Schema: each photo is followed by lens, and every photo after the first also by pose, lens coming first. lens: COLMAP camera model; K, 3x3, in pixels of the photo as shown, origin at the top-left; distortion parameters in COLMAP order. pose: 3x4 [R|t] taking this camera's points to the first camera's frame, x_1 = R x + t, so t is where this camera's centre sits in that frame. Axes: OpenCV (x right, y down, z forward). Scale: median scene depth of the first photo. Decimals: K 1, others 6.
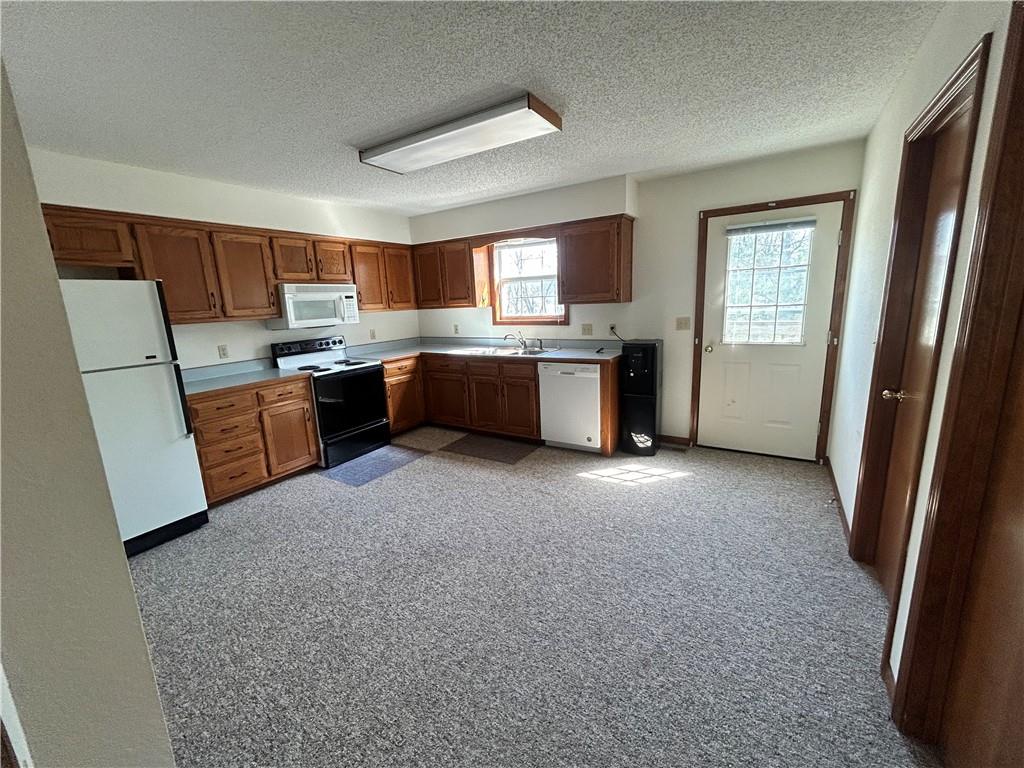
lens RADIAL K [[417.0, 0, 509.4], [0, 417.0, 381.8], [0, 0, 1]] dist [0.001065, 0.000859]
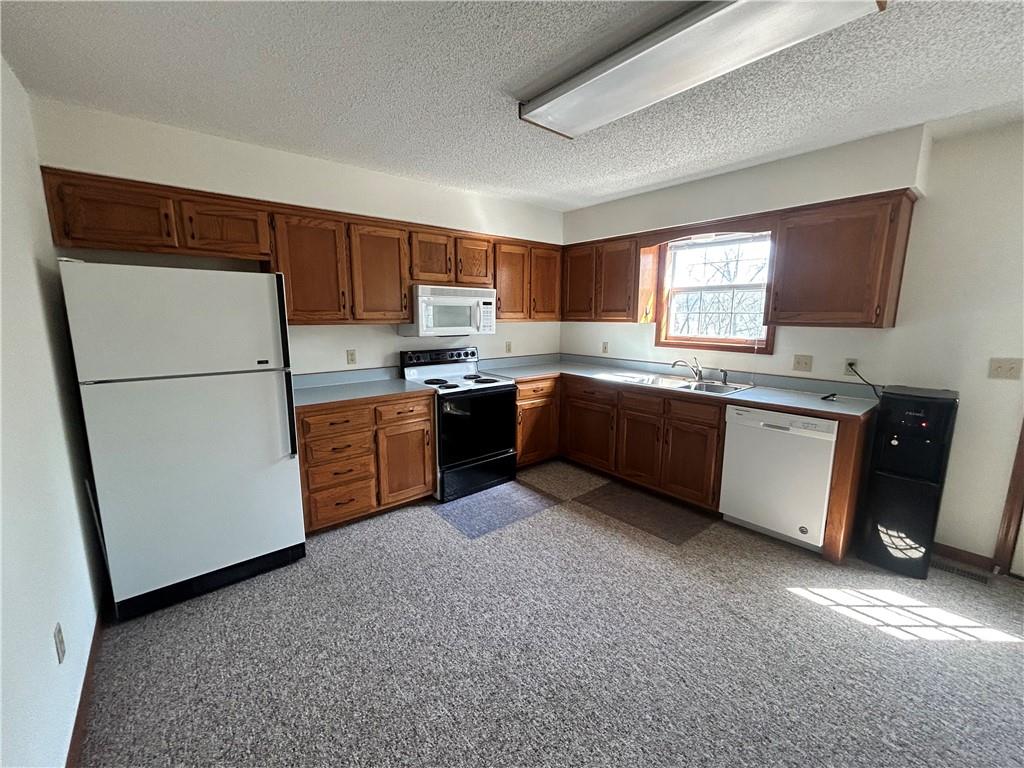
lens RADIAL K [[417.0, 0, 508.7], [0, 417.0, 381.7], [0, 0, 1]] dist [0.001065, 0.000859]
pose [[0.950331, 0.095031, -0.296378, -0.082945], [-0.103394, 0.994560, -0.012634, -0.041415], [0.293565, 0.042650, 0.954987, 0.228934]]
